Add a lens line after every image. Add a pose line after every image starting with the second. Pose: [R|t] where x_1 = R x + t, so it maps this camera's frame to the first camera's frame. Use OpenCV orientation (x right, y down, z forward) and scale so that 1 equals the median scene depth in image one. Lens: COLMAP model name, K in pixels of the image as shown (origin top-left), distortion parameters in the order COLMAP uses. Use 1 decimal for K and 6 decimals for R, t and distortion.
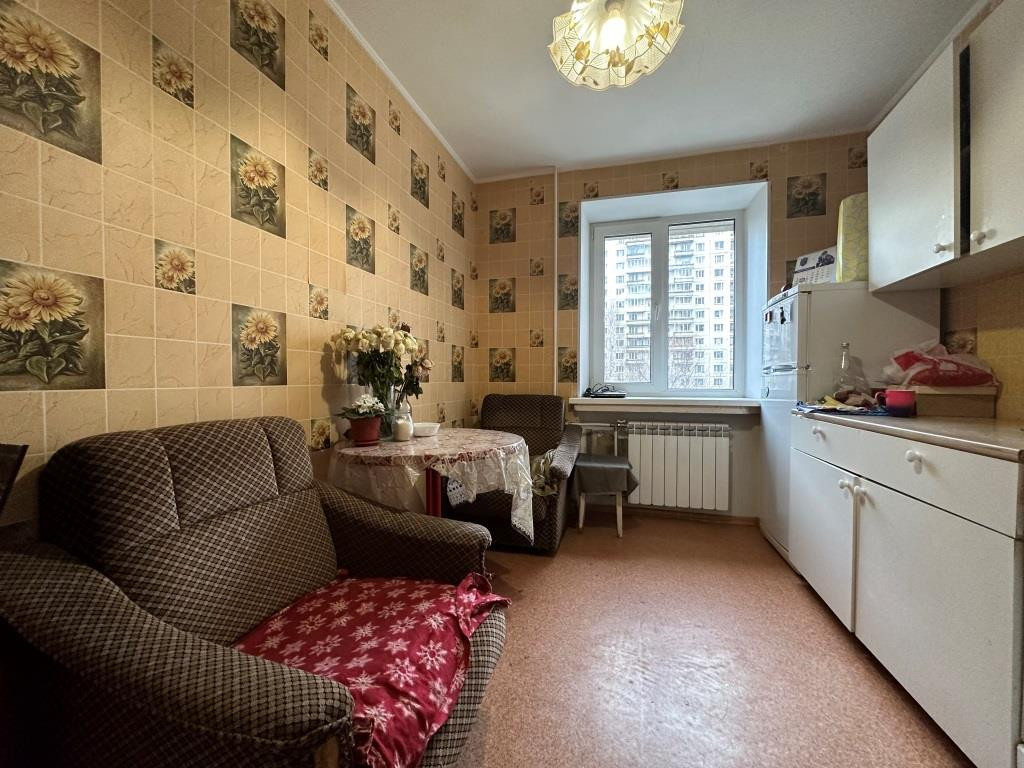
lens RADIAL K [[408.2, 0, 511.5], [0, 408.2, 383.0], [0, 0, 1]] dist [-0.000743, 0.000136]
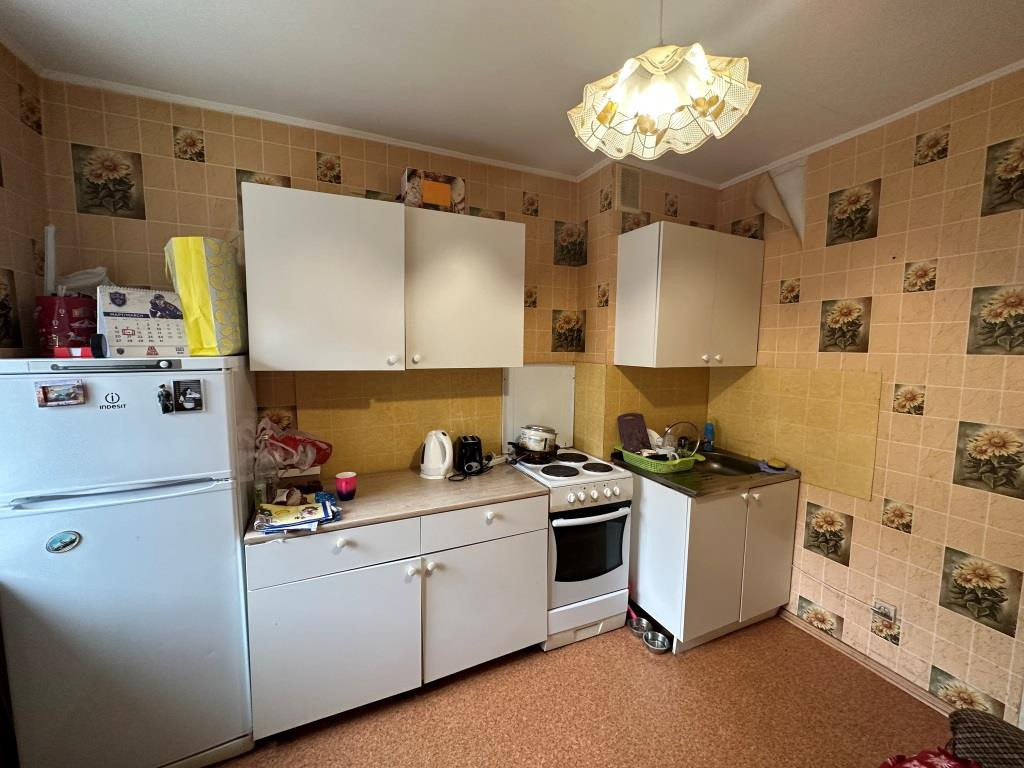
lens RADIAL K [[408.2, 0, 511.6], [0, 408.2, 383.2], [0, 0, 1]] dist [-0.000743, 0.000136]
pose [[-0.654935, -0.075828, 0.751871, -0.135009], [-0.002800, 0.995189, 0.097929, -0.327698], [-0.755680, 0.062032, -0.651996, 1.336777]]
